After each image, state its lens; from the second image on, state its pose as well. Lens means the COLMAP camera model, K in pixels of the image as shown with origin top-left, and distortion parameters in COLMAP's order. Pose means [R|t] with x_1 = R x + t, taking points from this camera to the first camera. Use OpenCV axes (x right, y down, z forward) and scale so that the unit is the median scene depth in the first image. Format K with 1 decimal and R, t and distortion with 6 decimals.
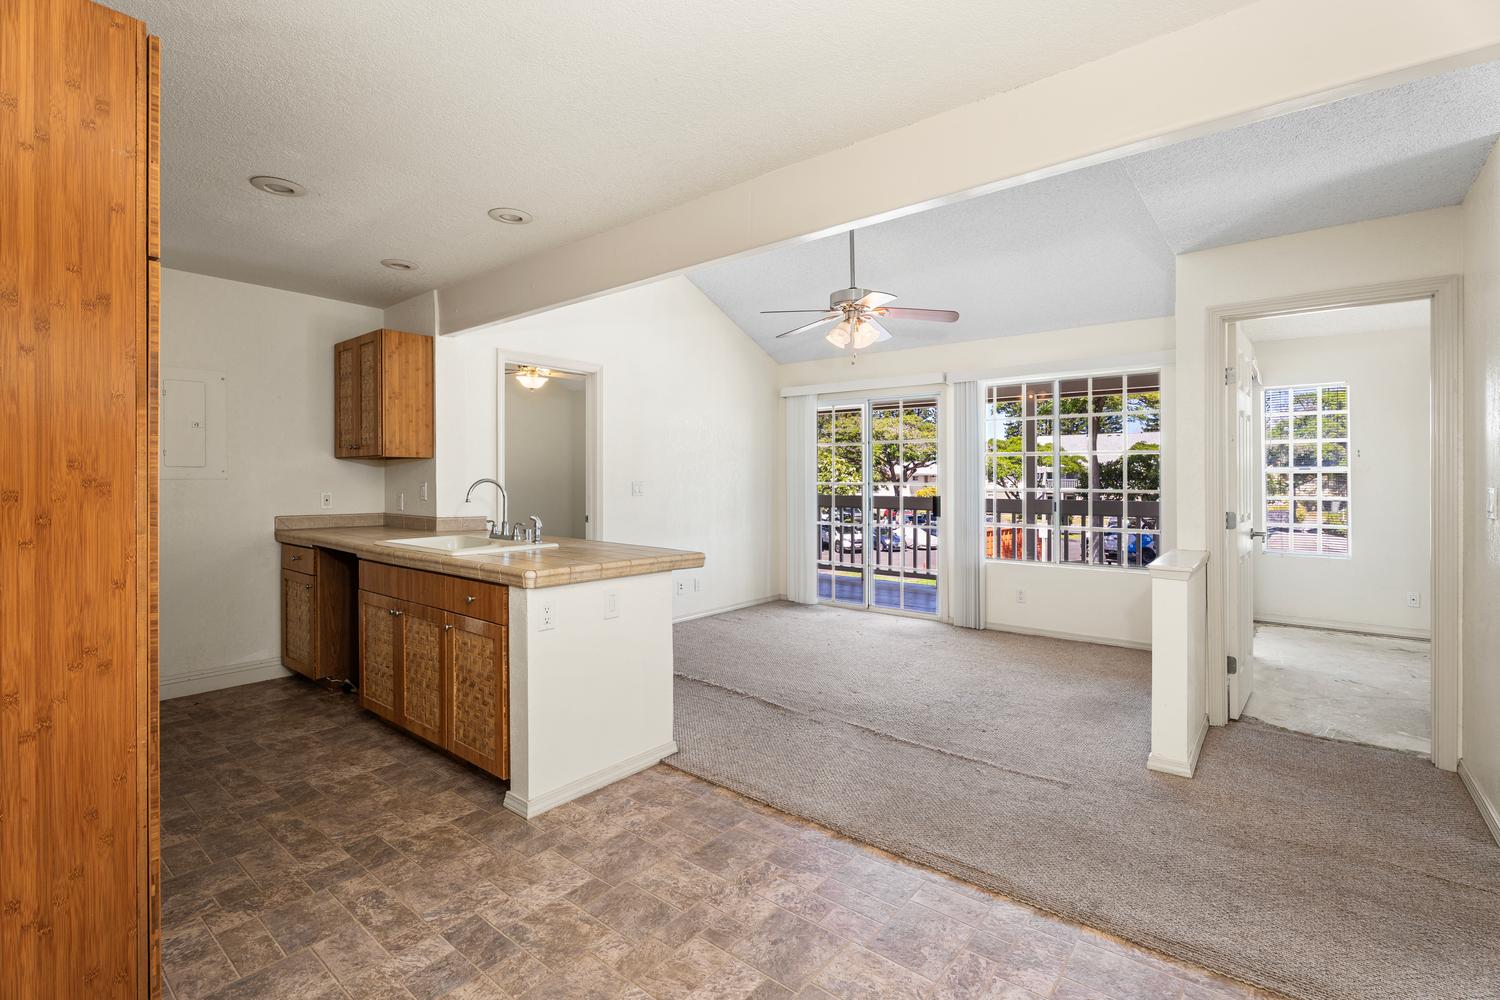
lens RADIAL K [[678.6, 0, 748.1], [0, 678.6, 476.3], [0, 0, 1]] dist [-0.001208, -0.000951]
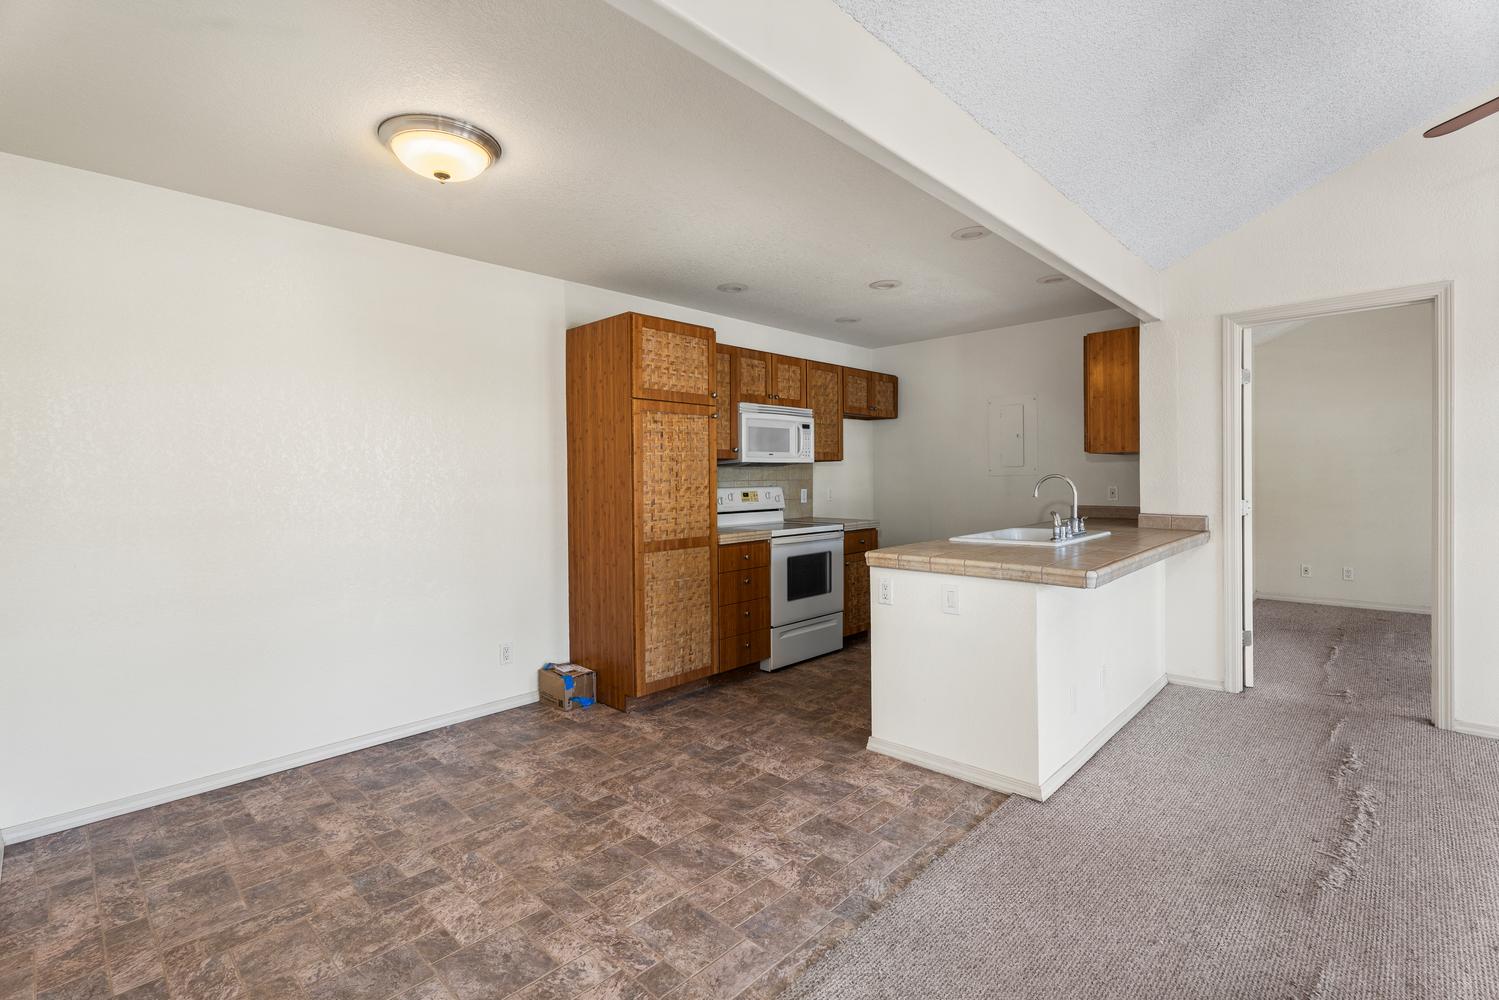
lens RADIAL K [[678.8, 0, 742.3], [0, 678.8, 488.8], [0, 0, 1]] dist [0.010315, 0.000025]
pose [[-0.082818, 0.012402, -0.996487, 0.552536], [0.017265, 0.999790, 0.011008, 0.005280], [0.996415, -0.016293, -0.083015, 0.521668]]
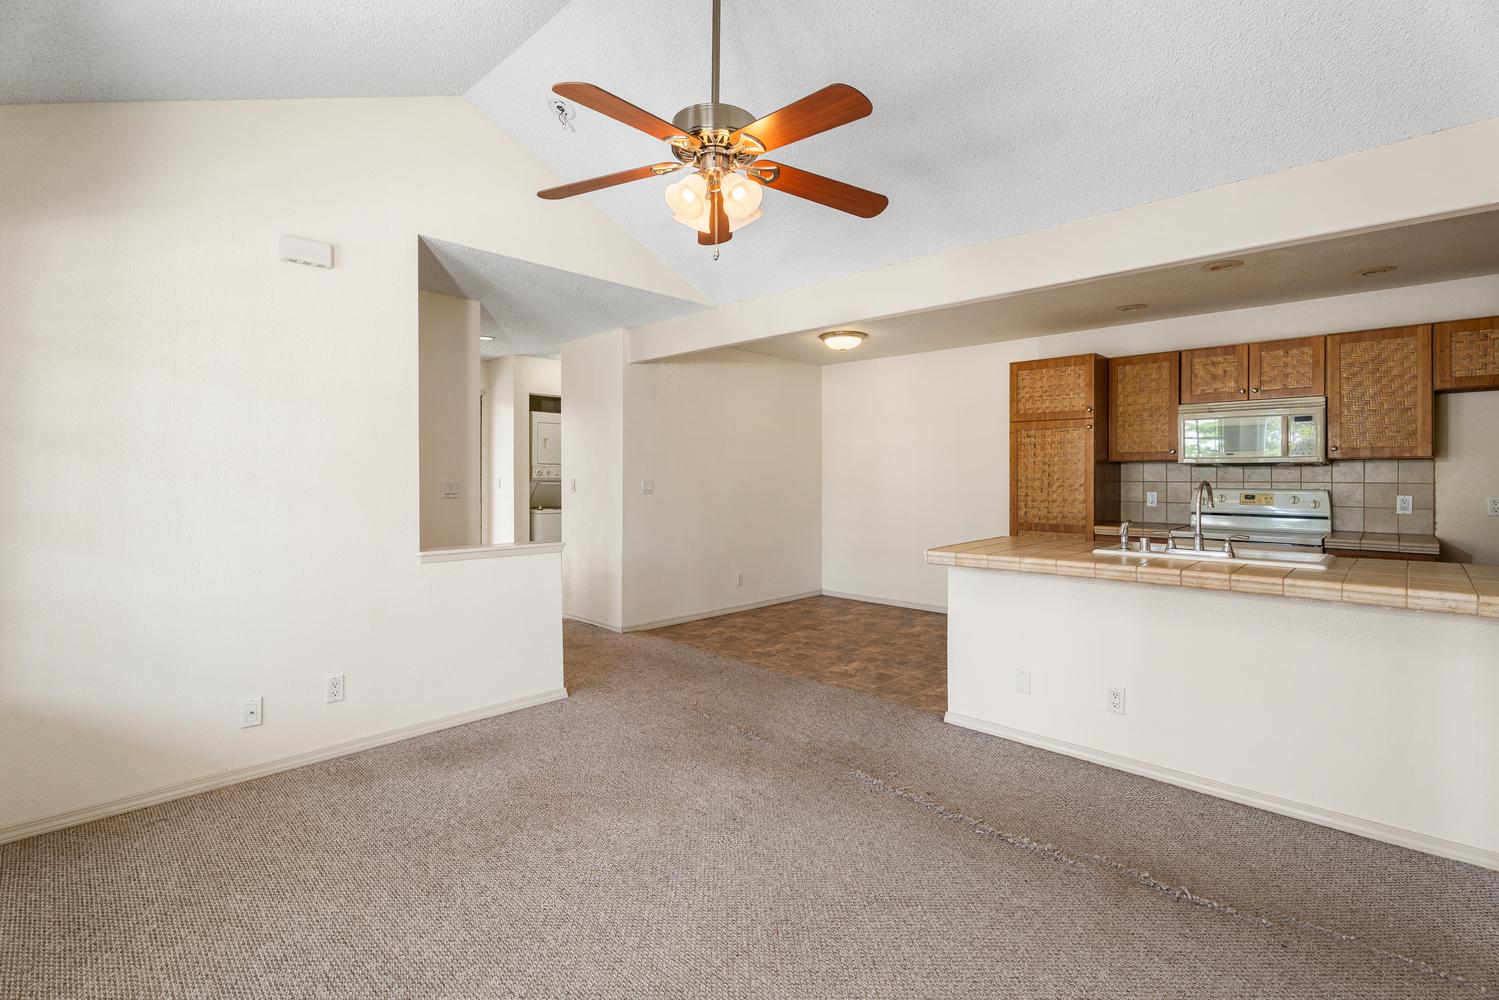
lens RADIAL K [[678.1, 0, 747.6], [0, 678.1, 476.4], [0, 0, 1]] dist [-0.001208, -0.000951]
pose [[-0.996467, -0.006669, 0.083721, 0.094635], [-0.006850, 0.999975, -0.001880, 0.003213], [-0.083707, -0.002447, -0.996487, 1.573383]]
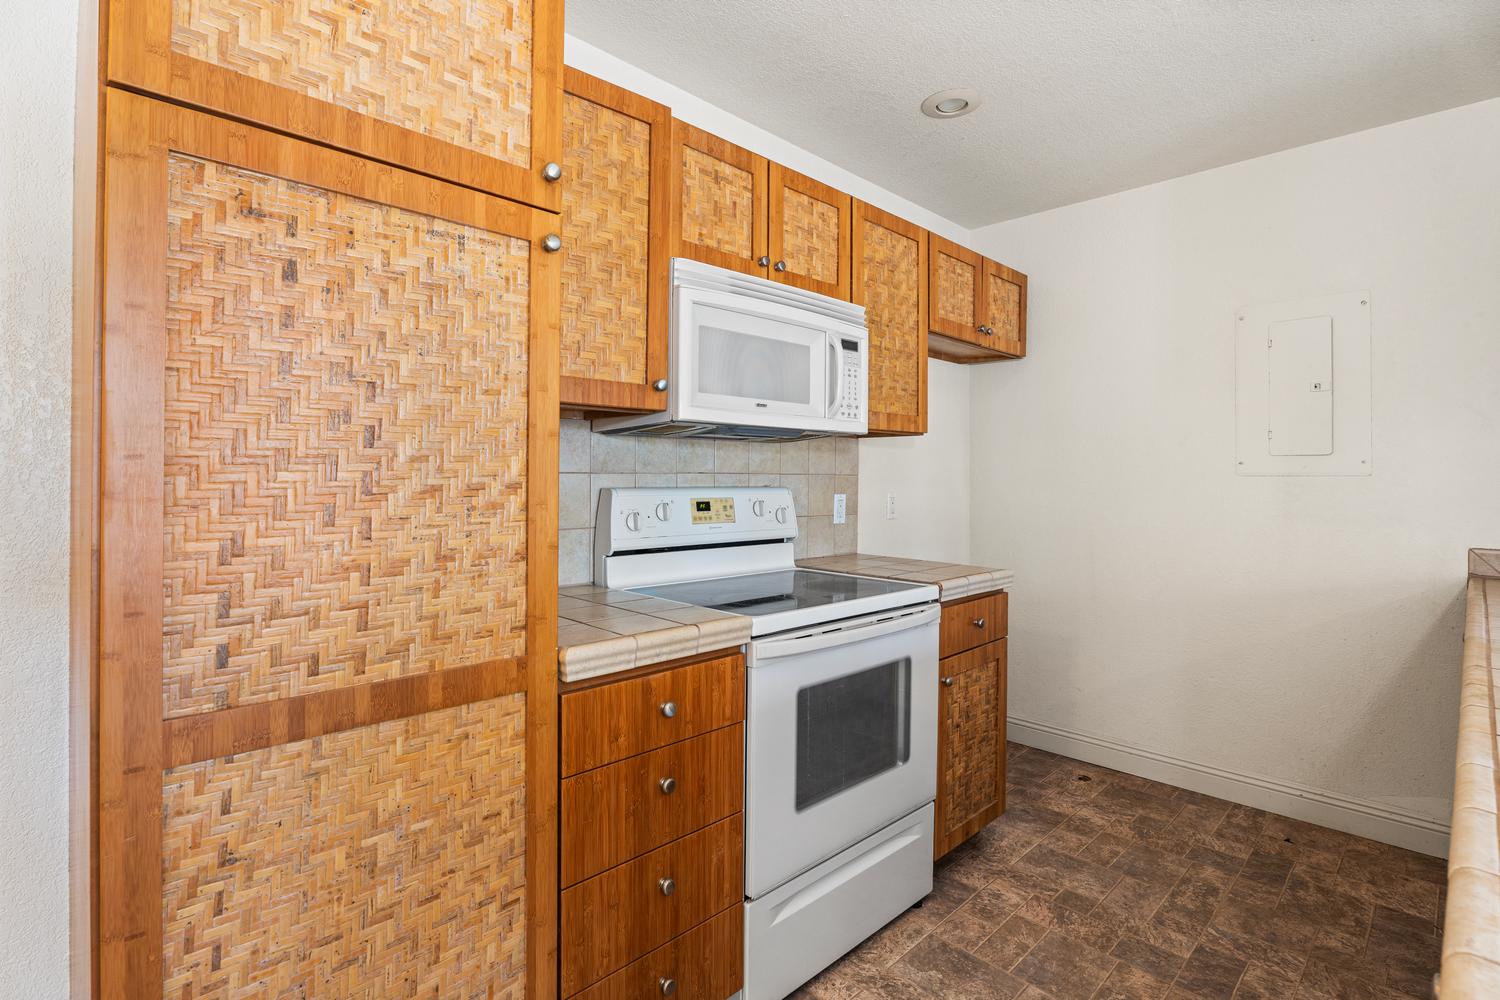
lens RADIAL K [[731.4, 0, 743.1], [0, 731.4, 471.3], [0, 0, 1]] dist [-0.007698, 0.000981]
pose [[-0.106773, -0.011111, -0.994221, -0.092903], [-0.002147, 0.999938, -0.010945, 0.008997], [0.994281, 0.000966, -0.106790, 0.515422]]
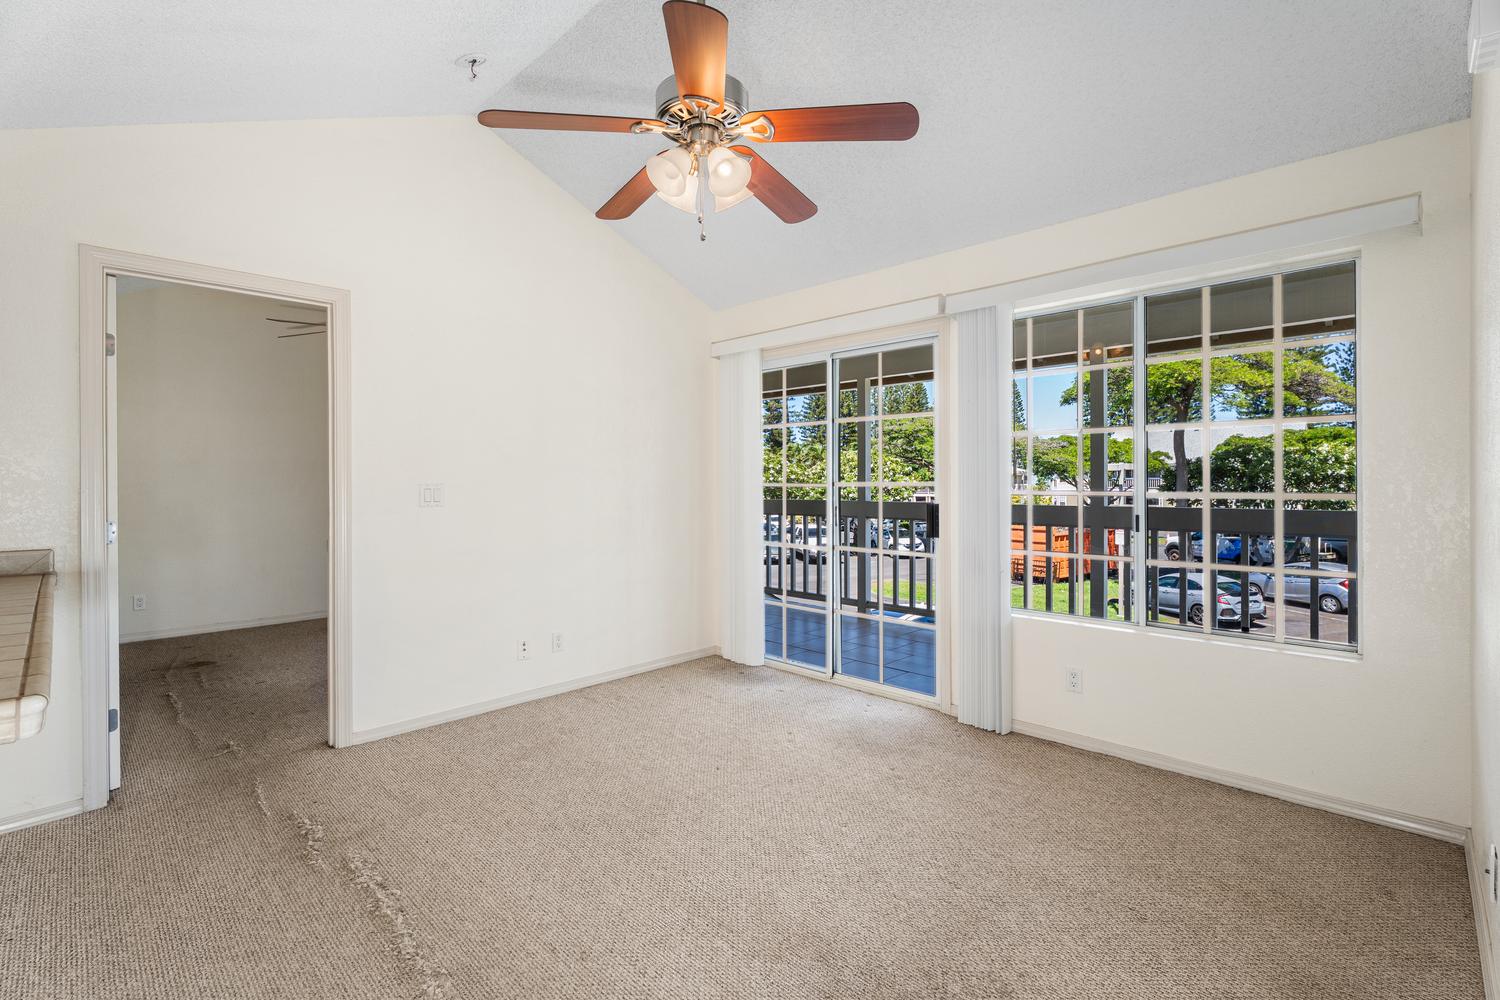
lens RADIAL K [[677.3, 0, 753.3], [0, 677.3, 477.4], [0, 0, 1]] dist [0.004154, 0.000265]
pose [[0.996183, -0.008145, -0.086910, 0.241687], [0.008054, 0.999967, -0.001406, 0.007833], [0.086918, 0.000700, 0.996215, 0.538429]]
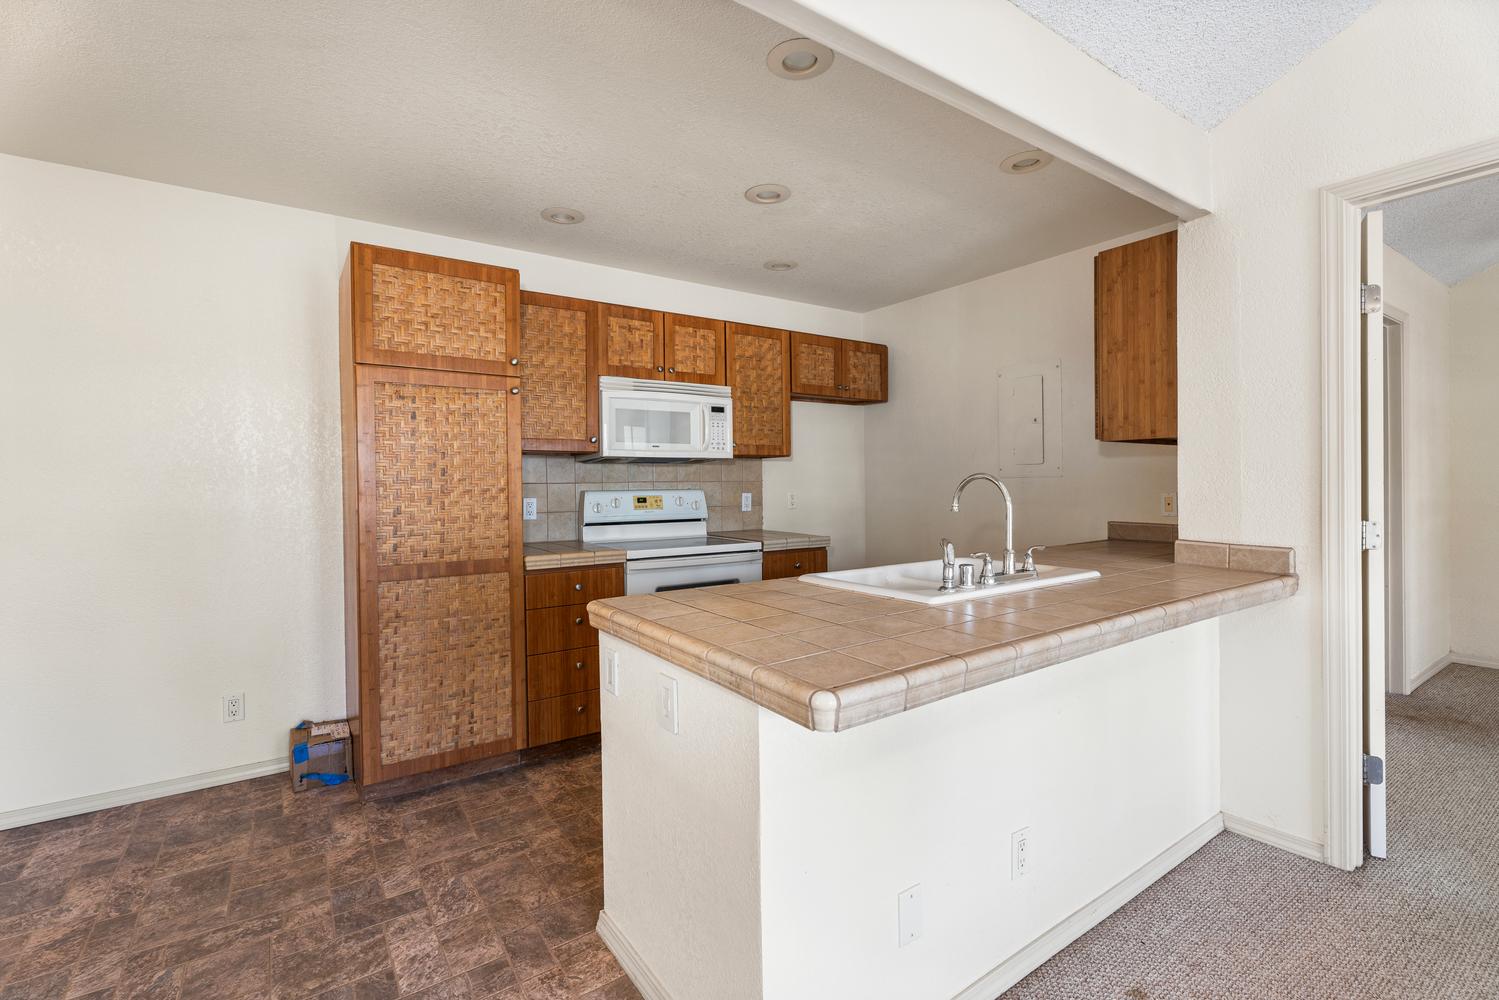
lens RADIAL K [[670.4, 0, 744.9], [0, 670.4, 490.1], [0, 0, 1]] dist [0.006257, -0.001077]
pose [[-0.278523, 0.011267, -0.960364, 0.197725], [0.011187, 0.999901, 0.008487, 0.009342], [0.960365, -0.008380, -0.278621, 0.807780]]
